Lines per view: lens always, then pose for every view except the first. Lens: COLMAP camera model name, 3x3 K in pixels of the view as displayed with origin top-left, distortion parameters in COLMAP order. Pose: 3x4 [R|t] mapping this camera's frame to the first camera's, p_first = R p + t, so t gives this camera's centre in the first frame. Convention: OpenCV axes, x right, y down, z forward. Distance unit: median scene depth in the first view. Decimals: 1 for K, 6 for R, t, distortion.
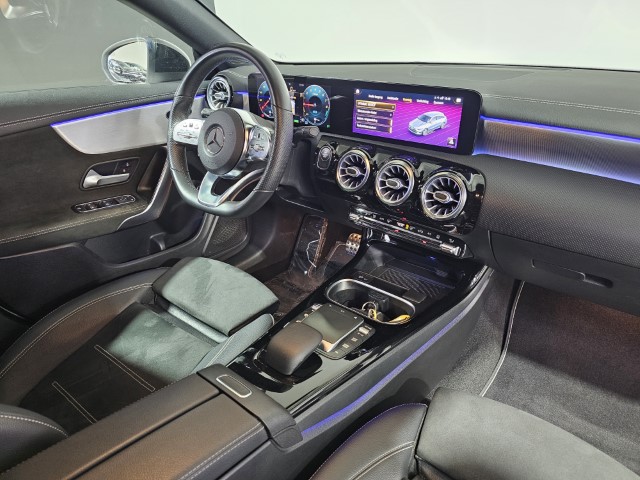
lens RADIAL K [[439.0, 0, 322.9], [0, 439.0, 240.5], [0, 0, 1]] dist [0.024339, -0.011018]
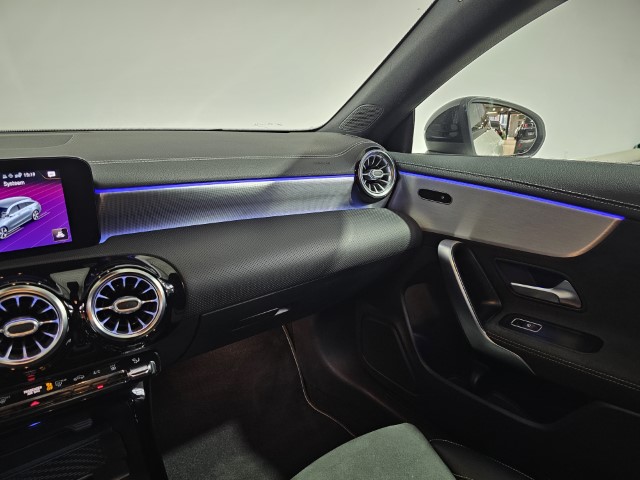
lens RADIAL K [[439.0, 0, 330.4], [0, 439.0, 240.9], [0, 0, 1]] dist [0.024339, -0.011018]
pose [[0.184367, -0.267589, 0.945730, -0.245653], [0.417894, 0.892259, 0.170993, -0.147086], [-0.889592, 0.363689, 0.276327, 0.421770]]
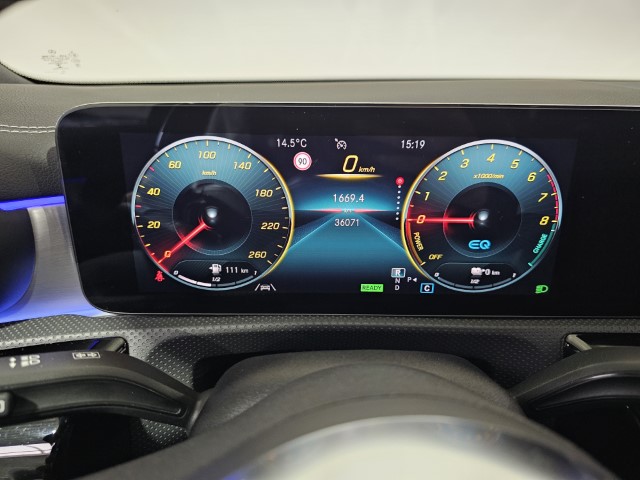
lens RADIAL K [[439.0, 0, 320.3], [0, 439.0, 239.2], [0, 0, 1]] dist [0.024339, -0.011018]
pose [[0.765700, -0.220096, 0.604368, -0.264028], [0.265196, 0.964076, 0.015103, -0.364953], [-0.585981, 0.148711, 0.796562, 0.970012]]
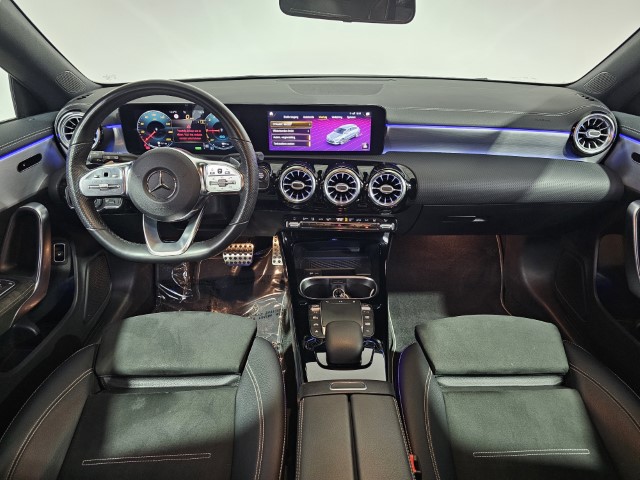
lens RADIAL K [[439.0, 0, 325.1], [0, 439.0, 246.4], [0, 0, 1]] dist [0.024339, -0.011018]
pose [[0.746365, -0.298430, 0.594877, -0.592590], [0.272520, 0.952501, 0.135919, -0.140352], [-0.607183, 0.060671, 0.792242, 0.070384]]
